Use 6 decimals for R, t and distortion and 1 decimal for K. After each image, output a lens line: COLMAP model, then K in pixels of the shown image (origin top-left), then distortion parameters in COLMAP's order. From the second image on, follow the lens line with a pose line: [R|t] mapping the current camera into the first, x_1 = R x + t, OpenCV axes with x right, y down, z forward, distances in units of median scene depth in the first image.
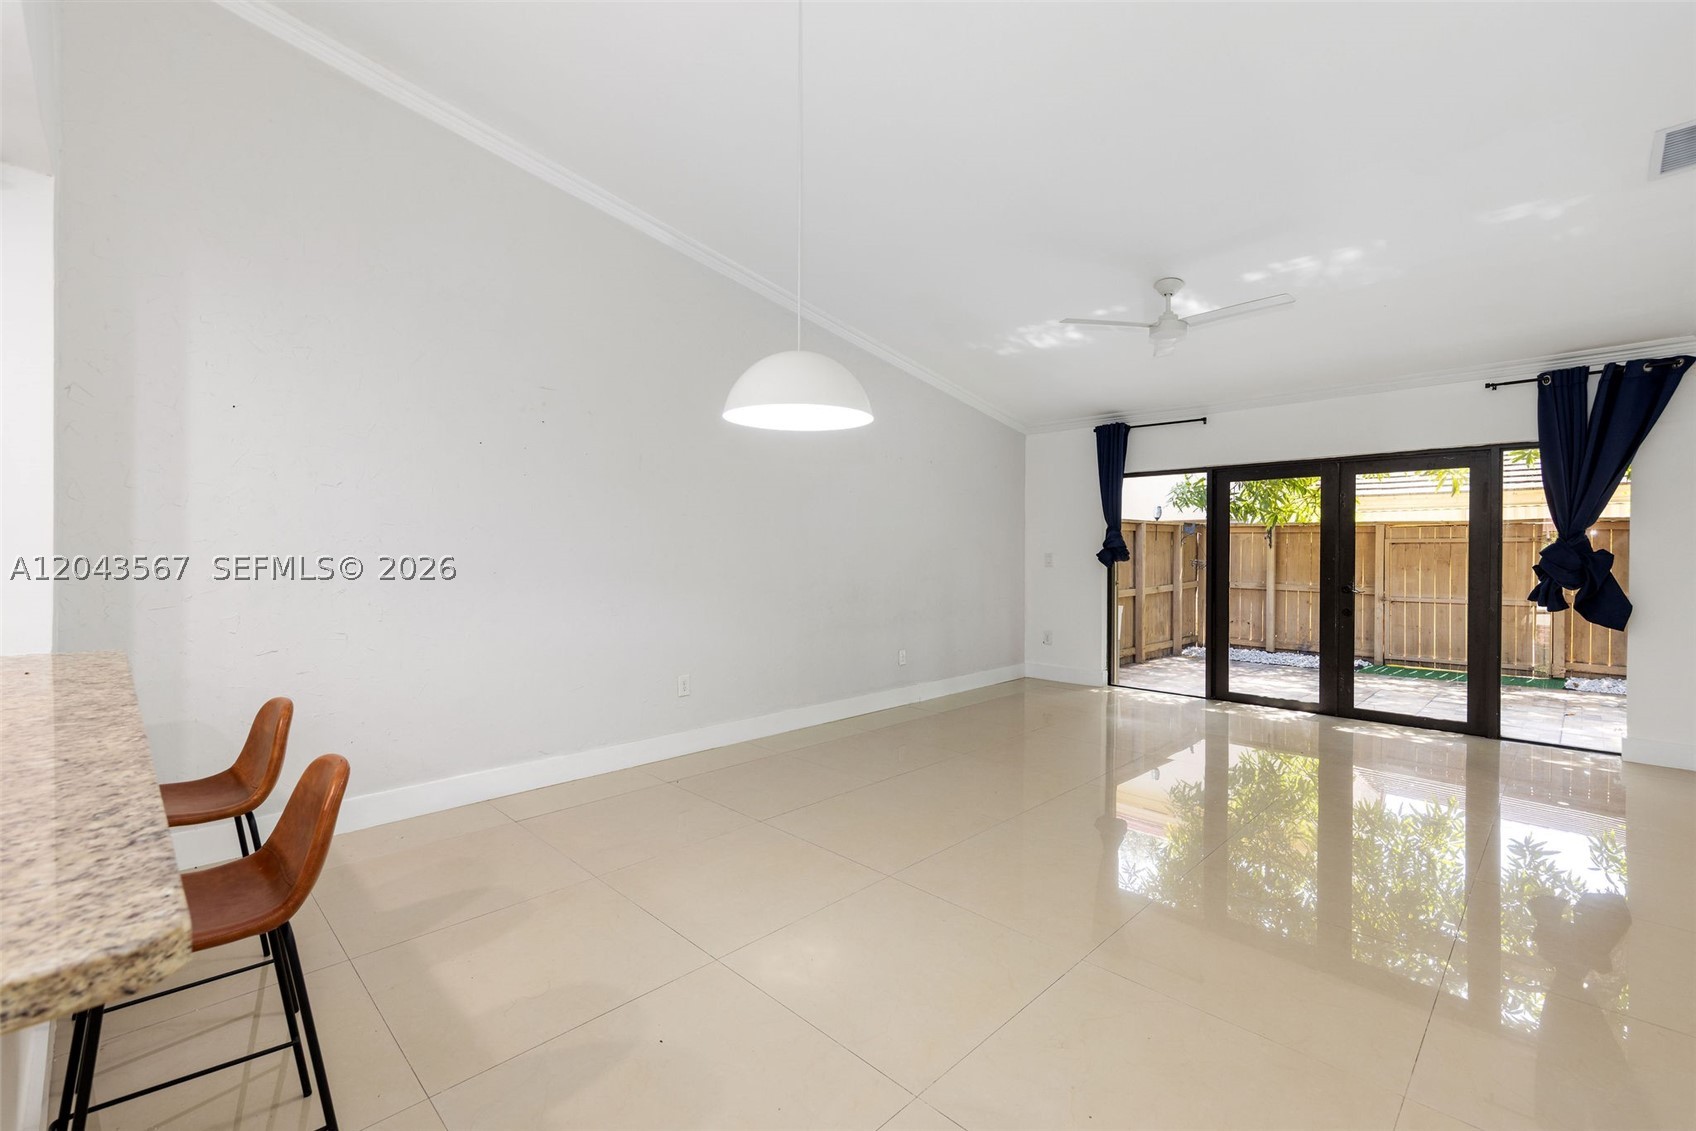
lens RADIAL K [[751.4, 0, 846.5], [0, 751.4, 557.2], [0, 0, 1]] dist [-0.000507, -0.000222]
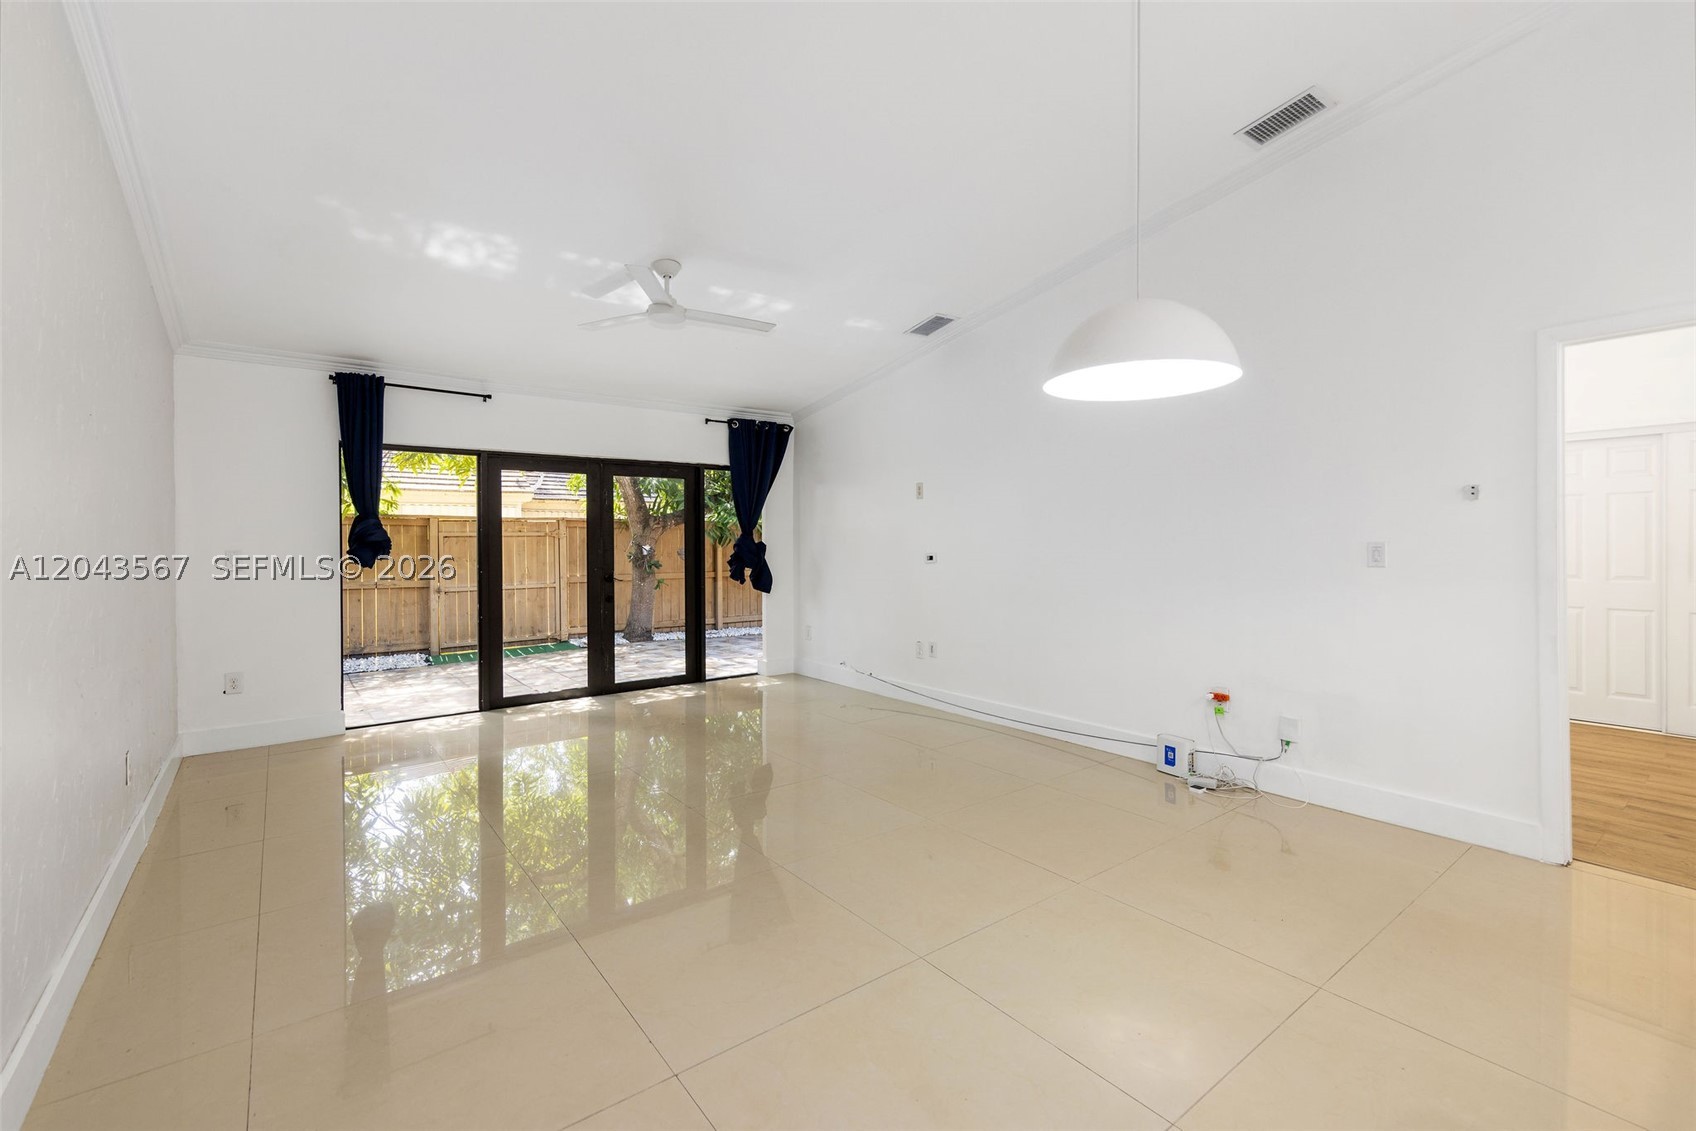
lens RADIAL K [[735.0, 0, 852.4], [0, 735.0, 545.3], [0, 0, 1]] dist [0.042365, -0.000029]
pose [[0.123423, -0.008400, 0.992319, -0.366049], [0.016498, 0.999843, 0.006412, -0.005979], [-0.992217, 0.015580, 0.123542, 0.490390]]
